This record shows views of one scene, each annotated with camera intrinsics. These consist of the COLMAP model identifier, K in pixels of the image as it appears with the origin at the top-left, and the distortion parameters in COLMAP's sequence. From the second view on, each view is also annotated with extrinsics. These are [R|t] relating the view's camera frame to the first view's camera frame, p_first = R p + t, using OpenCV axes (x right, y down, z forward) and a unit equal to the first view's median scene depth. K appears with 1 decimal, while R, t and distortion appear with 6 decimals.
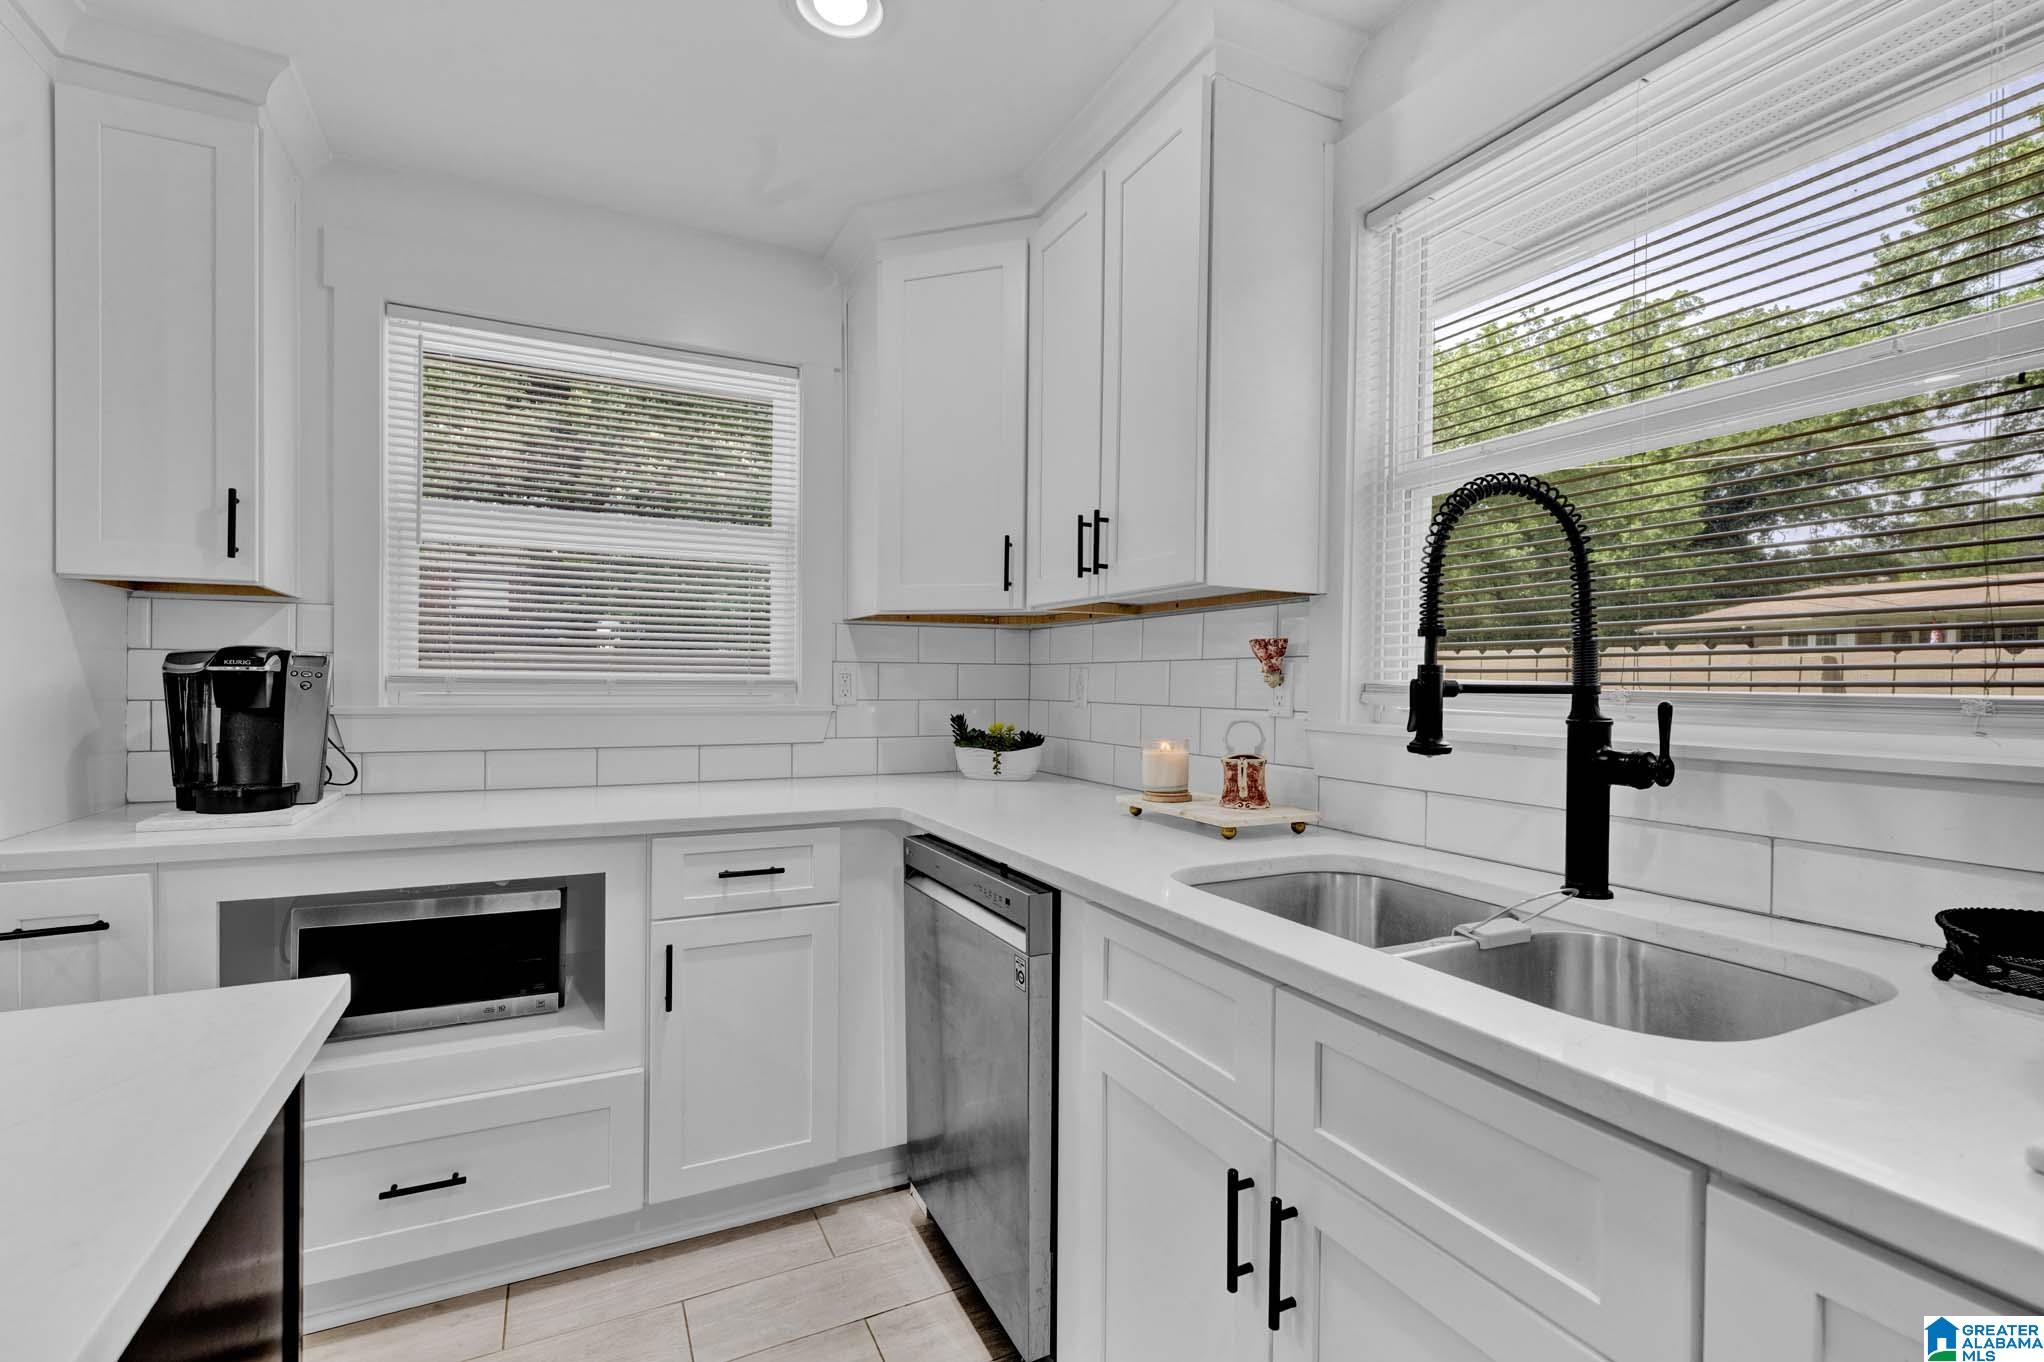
lens RADIAL K [[921.1, 0, 1022.0], [0, 921.1, 681.0], [0, 0, 1]] dist [-0.000129, 0.000012]
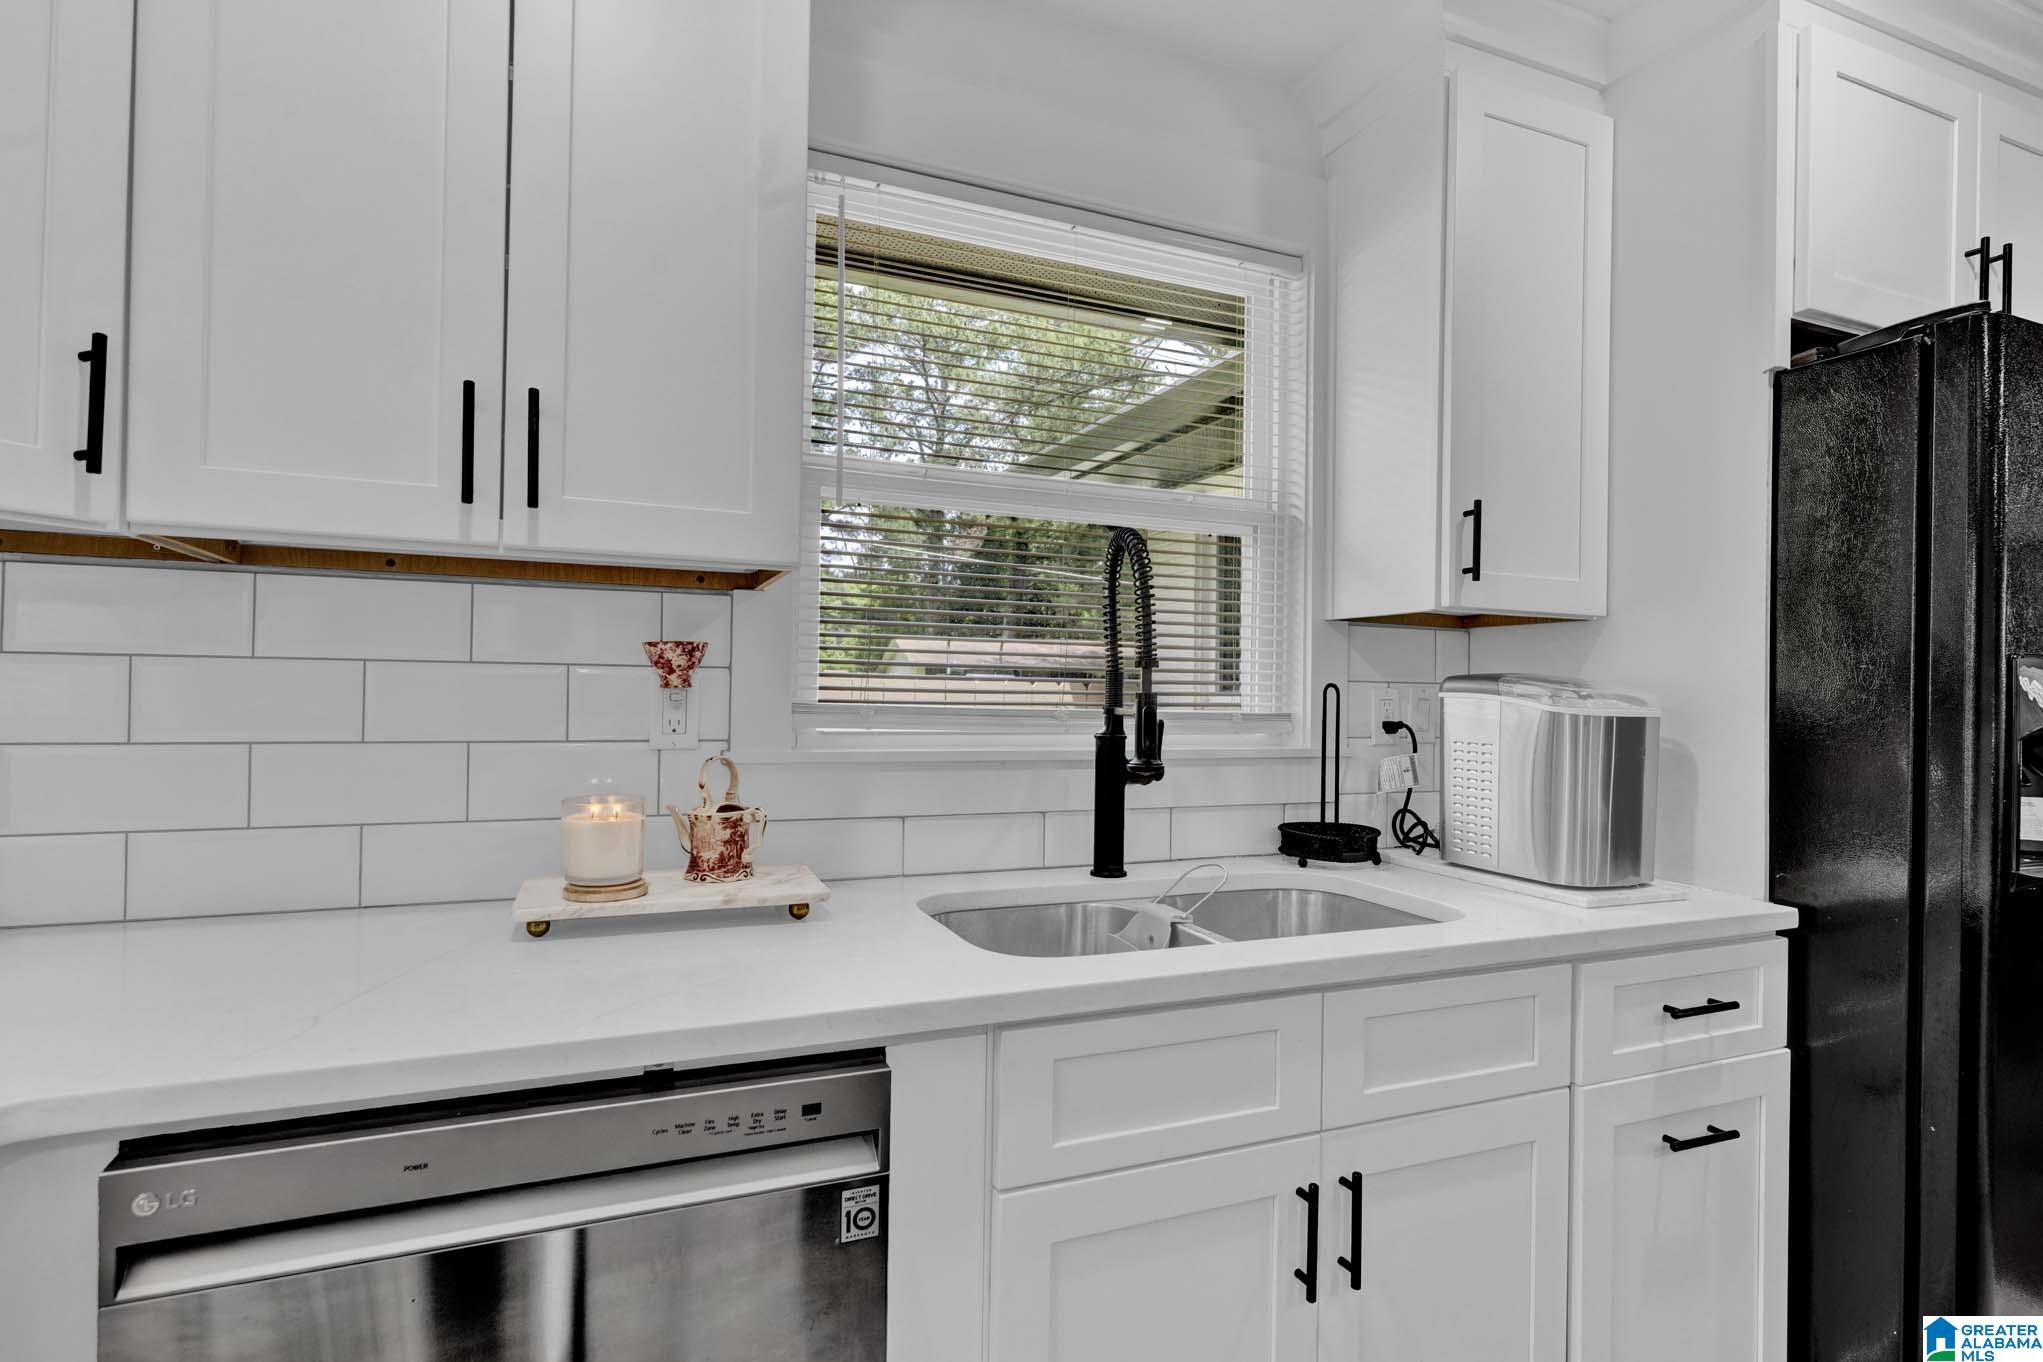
lens RADIAL K [[1044.0, 0, 1021.5], [0, 1044.0, 681.0], [0, 0, 1]] dist [0.001597, 0.000459]
pose [[0.070345, 0.001652, 0.997521, -0.791371], [-0.016294, 0.999867, -0.000507, -0.028014], [-0.997390, -0.016218, 0.070362, 1.019956]]
